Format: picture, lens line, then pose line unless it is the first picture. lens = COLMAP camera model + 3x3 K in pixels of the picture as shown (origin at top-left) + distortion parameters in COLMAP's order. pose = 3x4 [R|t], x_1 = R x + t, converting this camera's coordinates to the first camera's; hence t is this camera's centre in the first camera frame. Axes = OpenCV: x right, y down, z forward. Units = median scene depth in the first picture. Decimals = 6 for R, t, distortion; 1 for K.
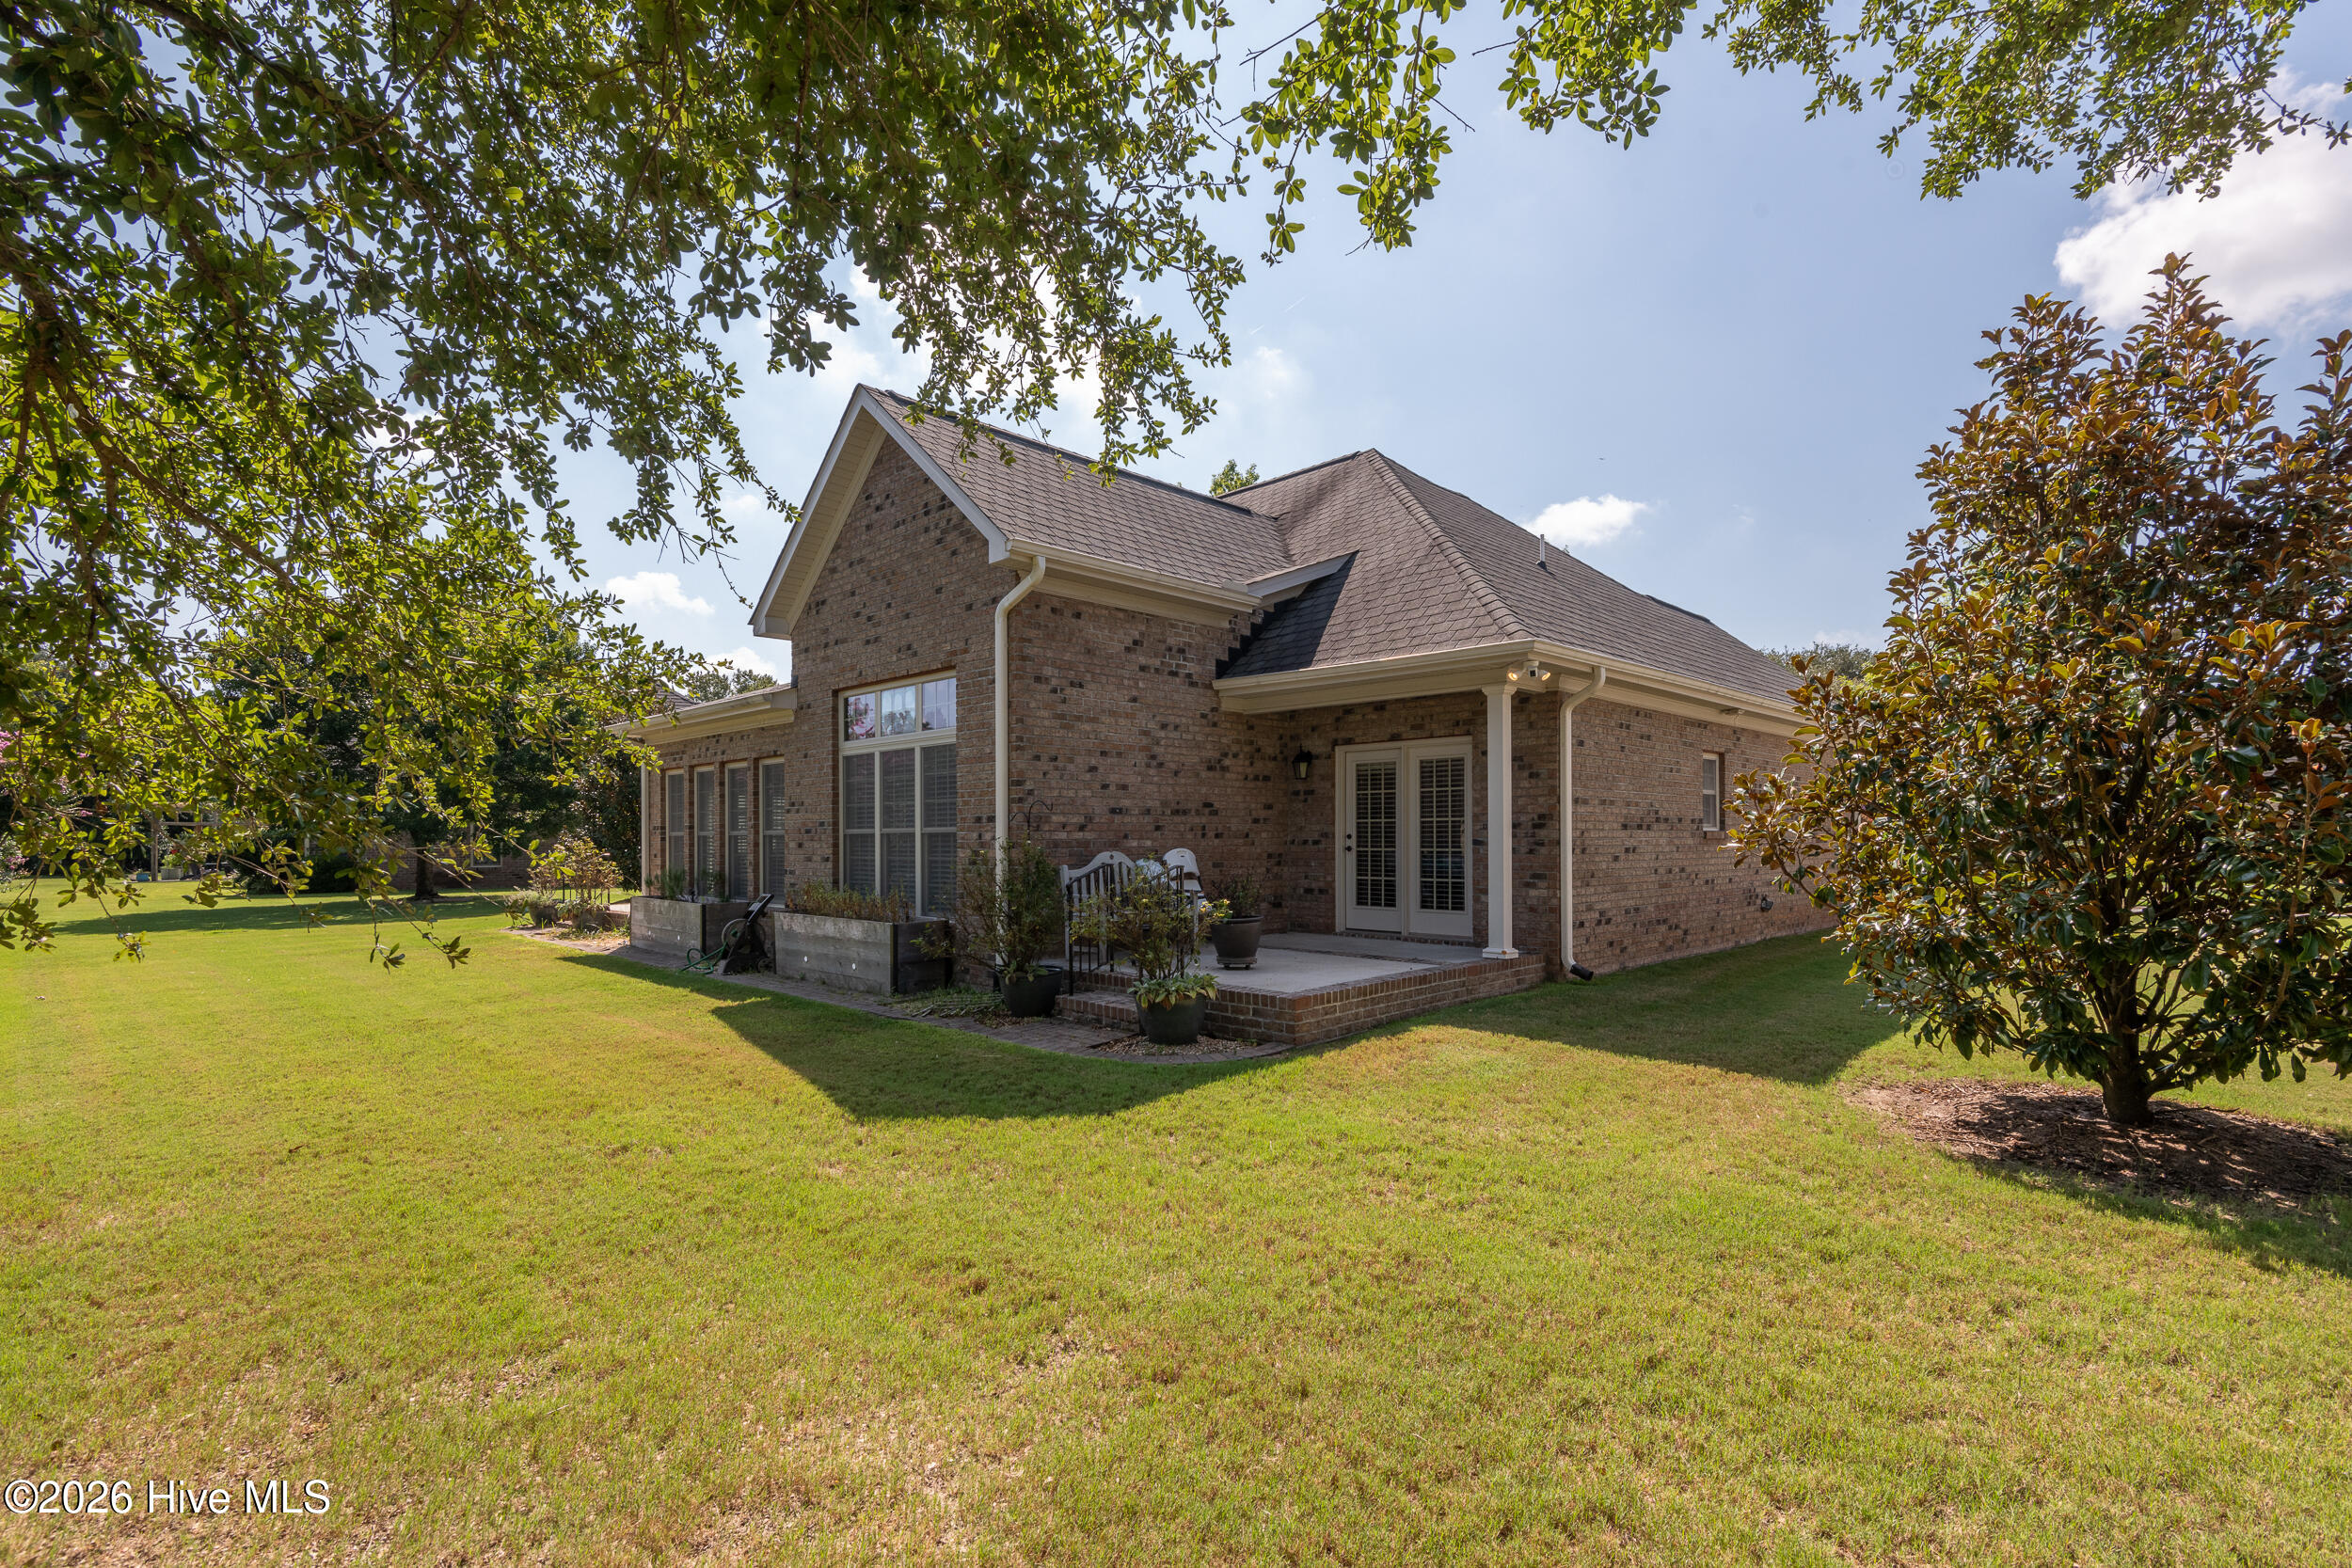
lens RADIAL K [[1077.0, 0, 1152.6], [0, 1077.0, 836.2], [0, 0, 1]] dist [0.018911, -0.009790]
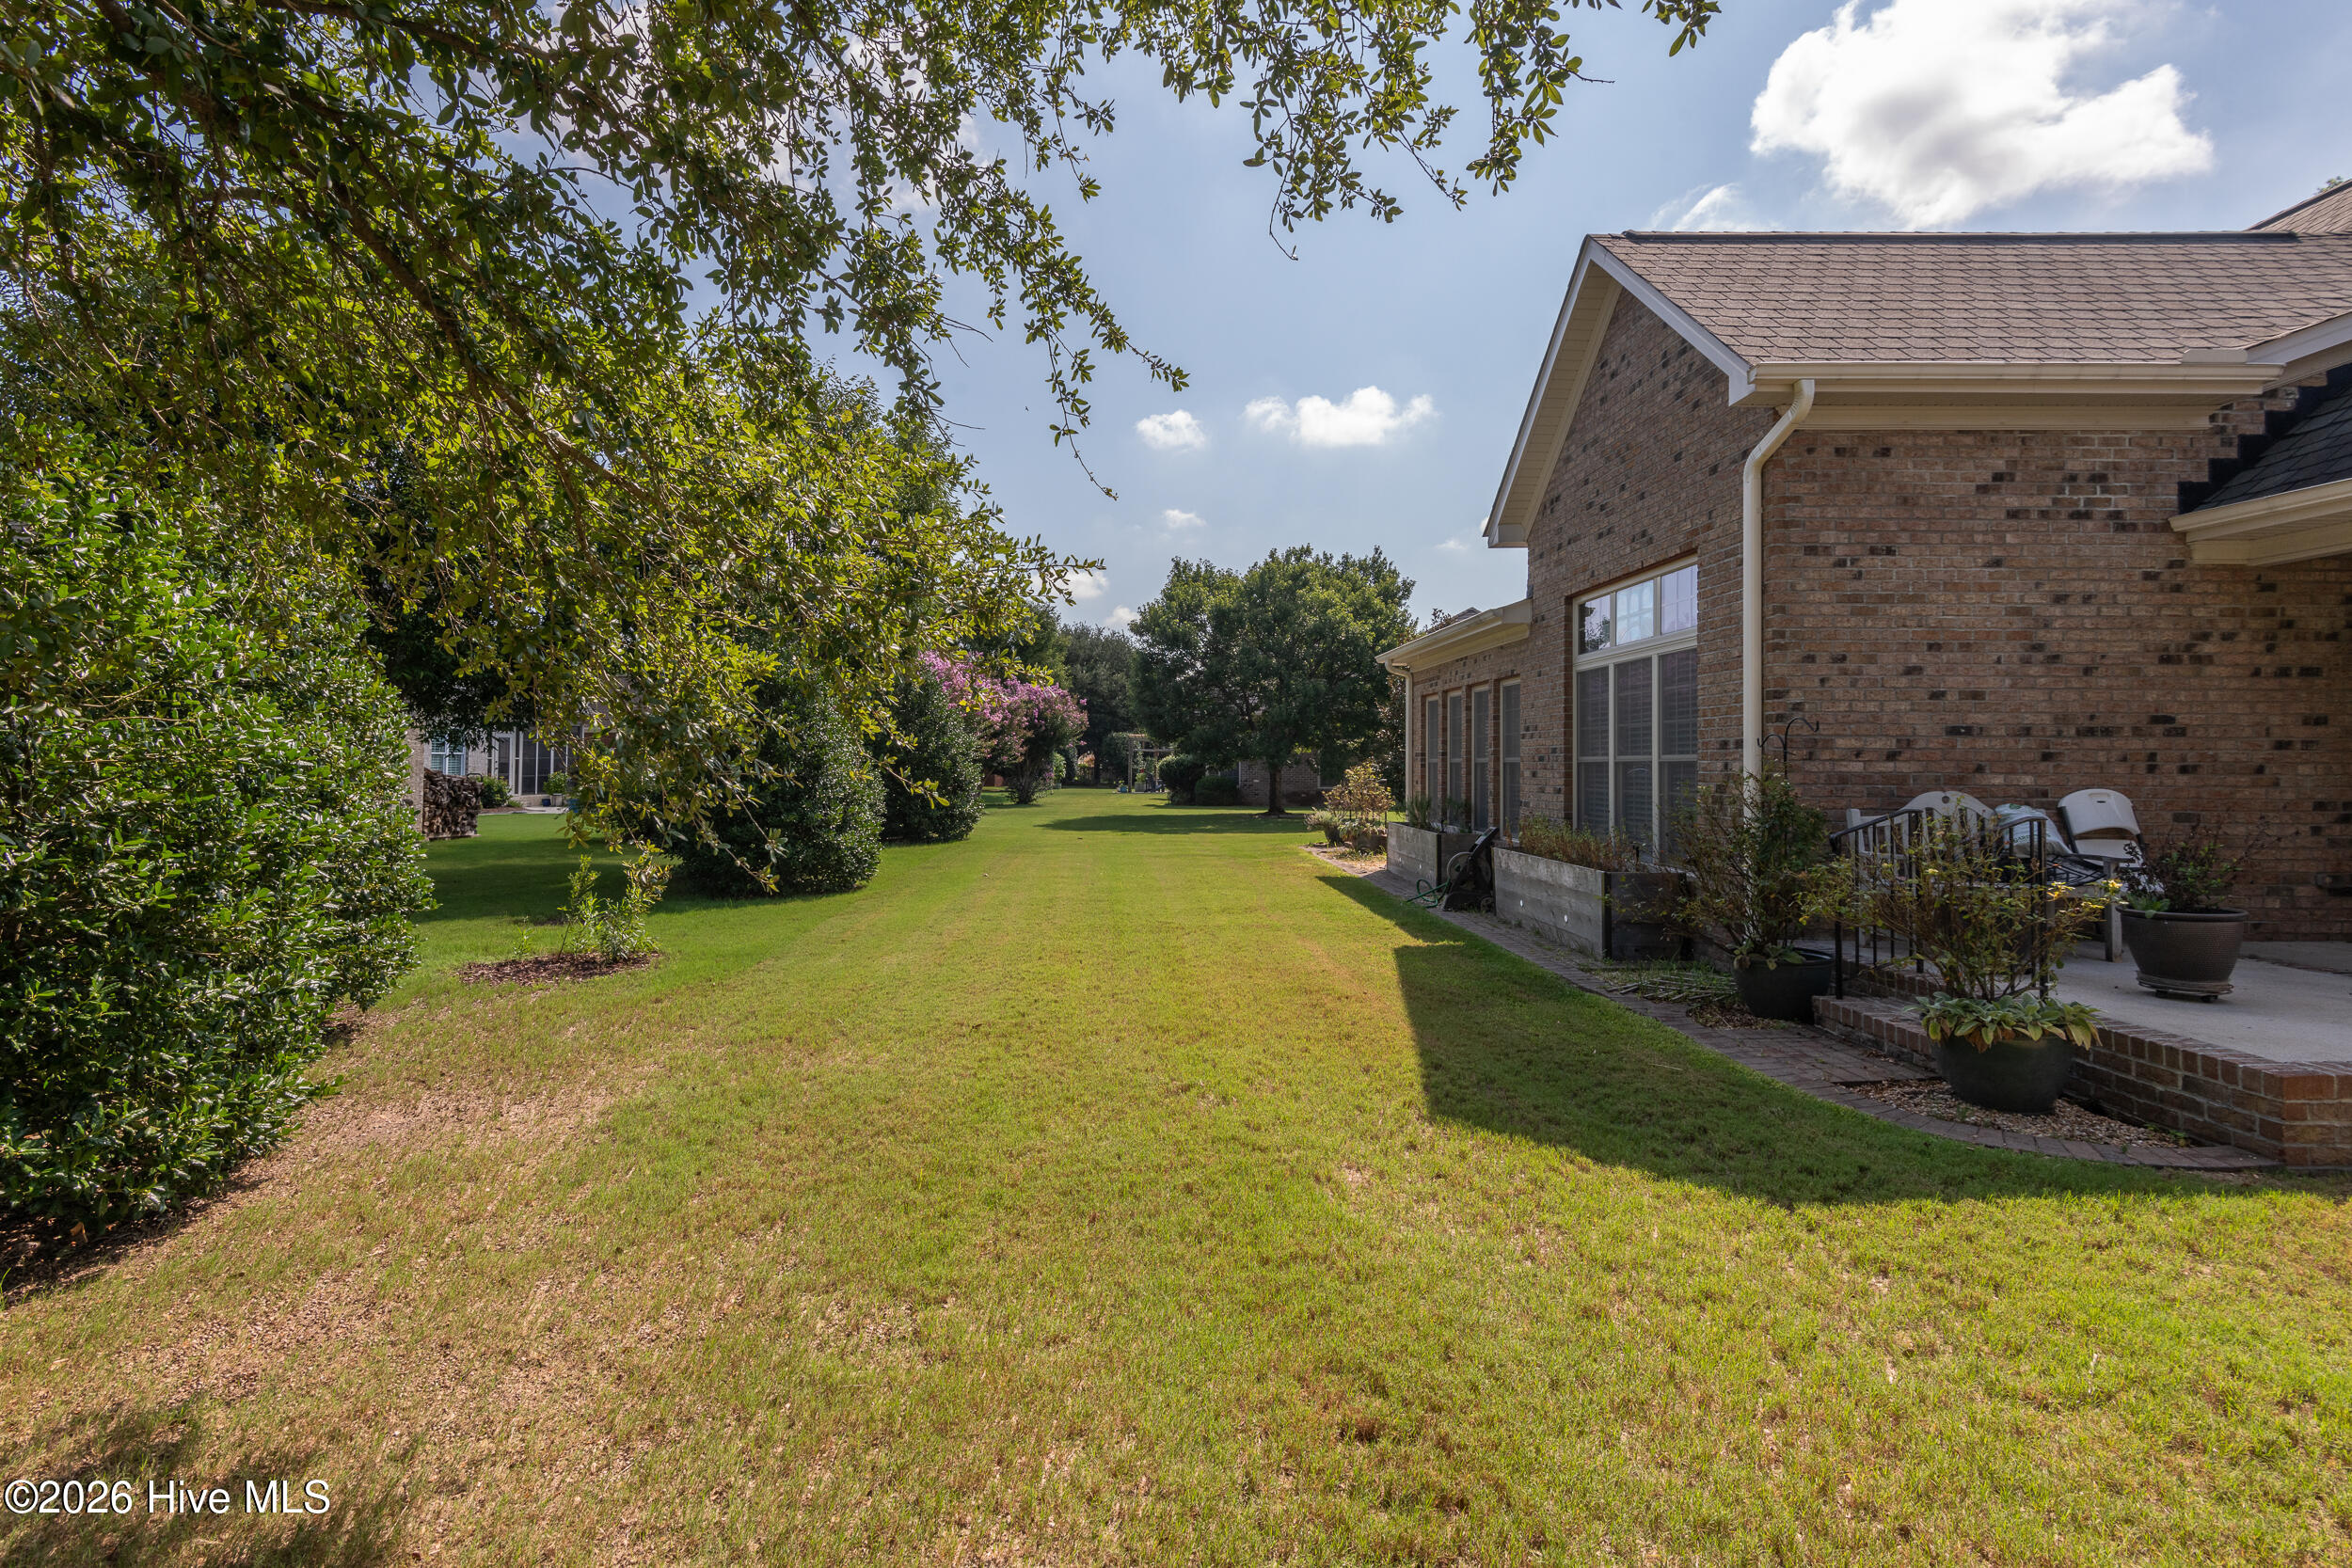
lens RADIAL K [[1077.0, 0, 1115.2], [0, 1077.0, 746.3], [0, 0, 1]] dist [0.018911, -0.009790]
pose [[0.702849, -0.002364, -0.711335, 0.084341], [-0.007971, 0.999906, -0.011198, -0.002368], [0.711294, 0.013541, 0.702764, 0.158913]]
